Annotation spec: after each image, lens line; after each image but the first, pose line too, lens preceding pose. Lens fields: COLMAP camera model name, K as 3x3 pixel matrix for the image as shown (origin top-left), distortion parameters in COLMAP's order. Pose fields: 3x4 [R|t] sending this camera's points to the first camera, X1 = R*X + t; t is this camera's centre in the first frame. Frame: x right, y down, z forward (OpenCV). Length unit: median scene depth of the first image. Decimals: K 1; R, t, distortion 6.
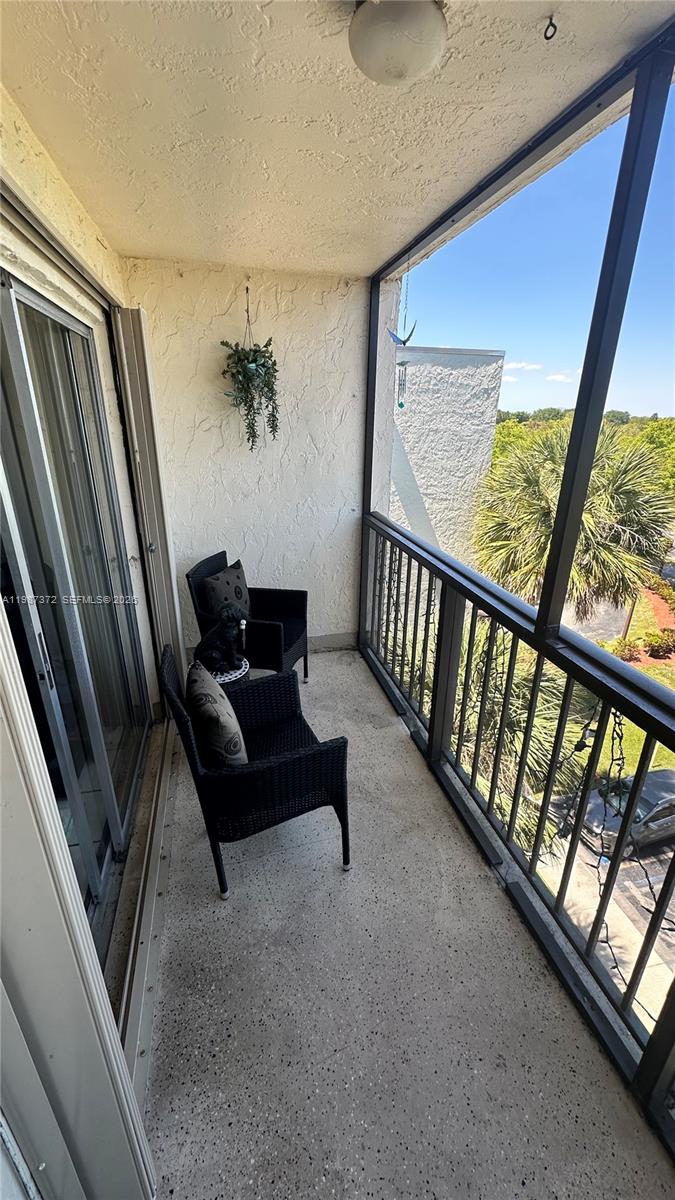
lens RADIAL K [[479.4, 0, 337.2], [0, 479.4, 602.3], [0, 0, 1]] dist [-0.000450, 0.000507]
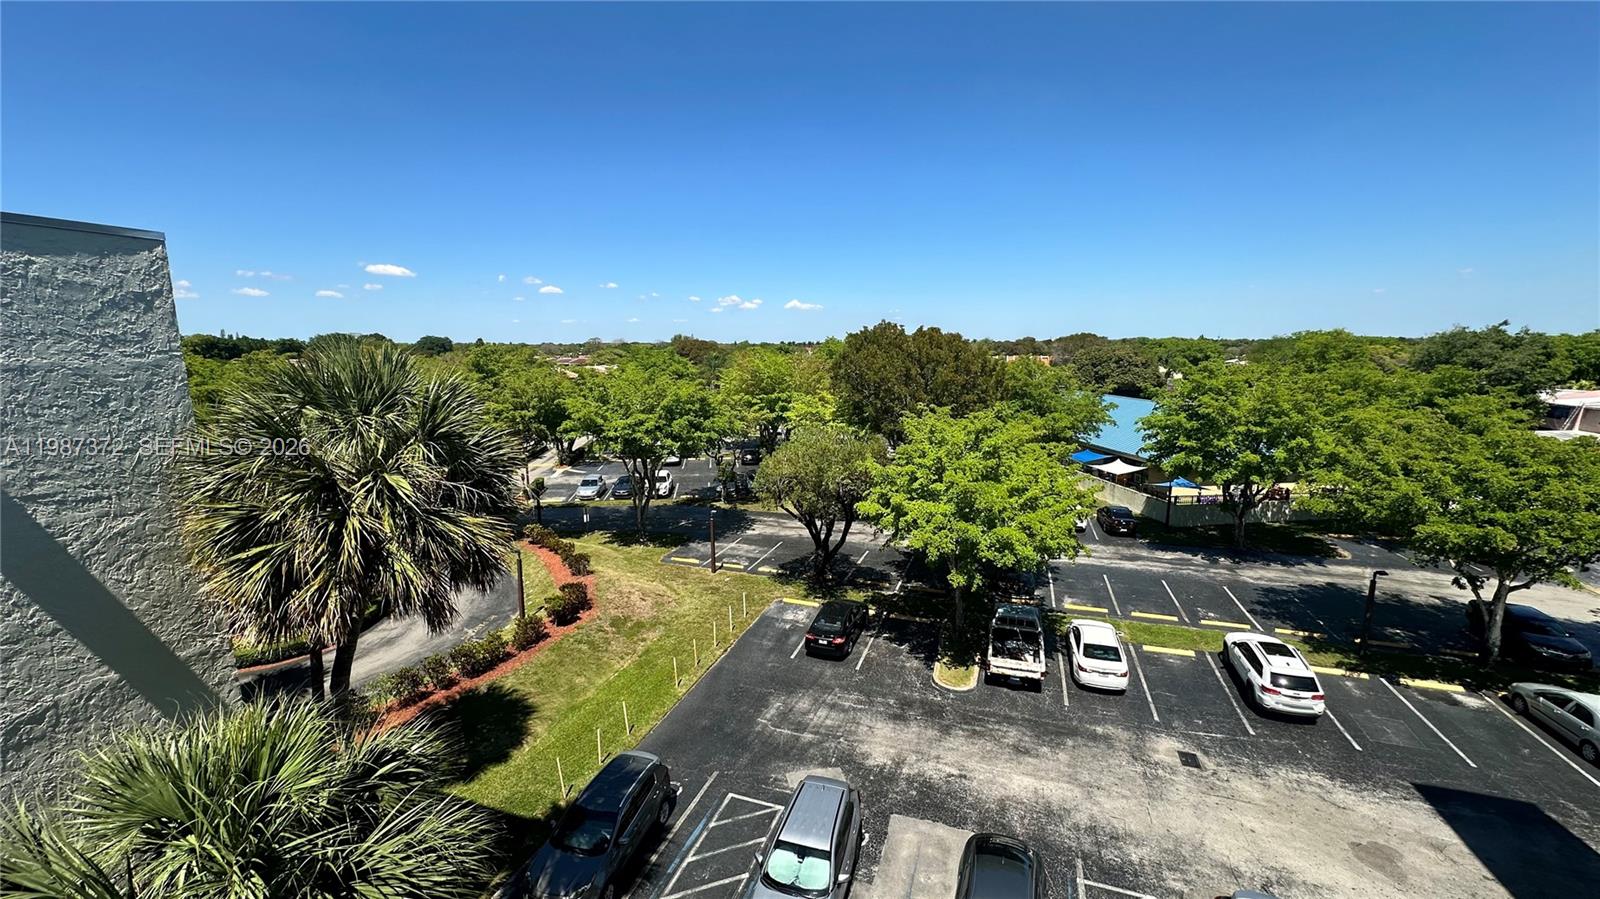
lens RADIAL K [[639.2, 0, 801.7], [0, 639.2, 452.2], [0, 0, 1]] dist [-0.000450, 0.000507]
pose [[0.531174, -0.159974, 0.832023, 0.292130], [0.322871, 0.946133, -0.024211, -0.031145], [-0.783332, 0.281497, 0.554212, 0.179612]]
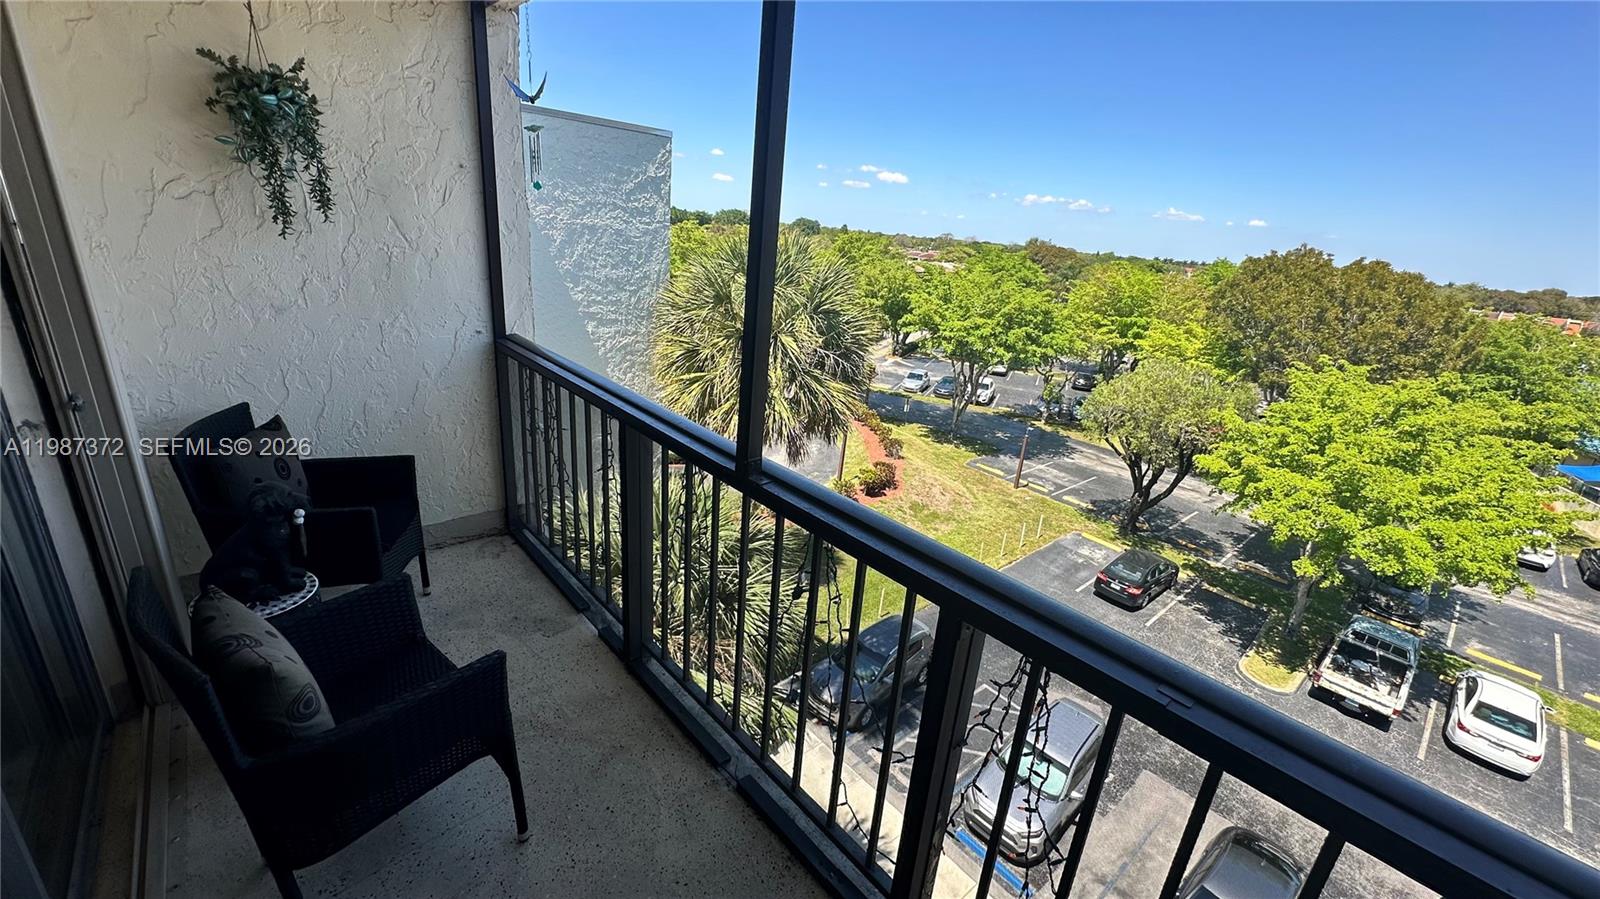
lens RADIAL K [[639.2, 0, 802.3], [0, 639.2, 451.2], [0, 0, 1]] dist [-0.000450, 0.000507]
pose [[0.879835, -0.097863, 0.465095, -0.001400], [0.103269, 0.994556, 0.013911, 0.014733], [-0.463925, 0.035790, 0.885151, -0.024855]]
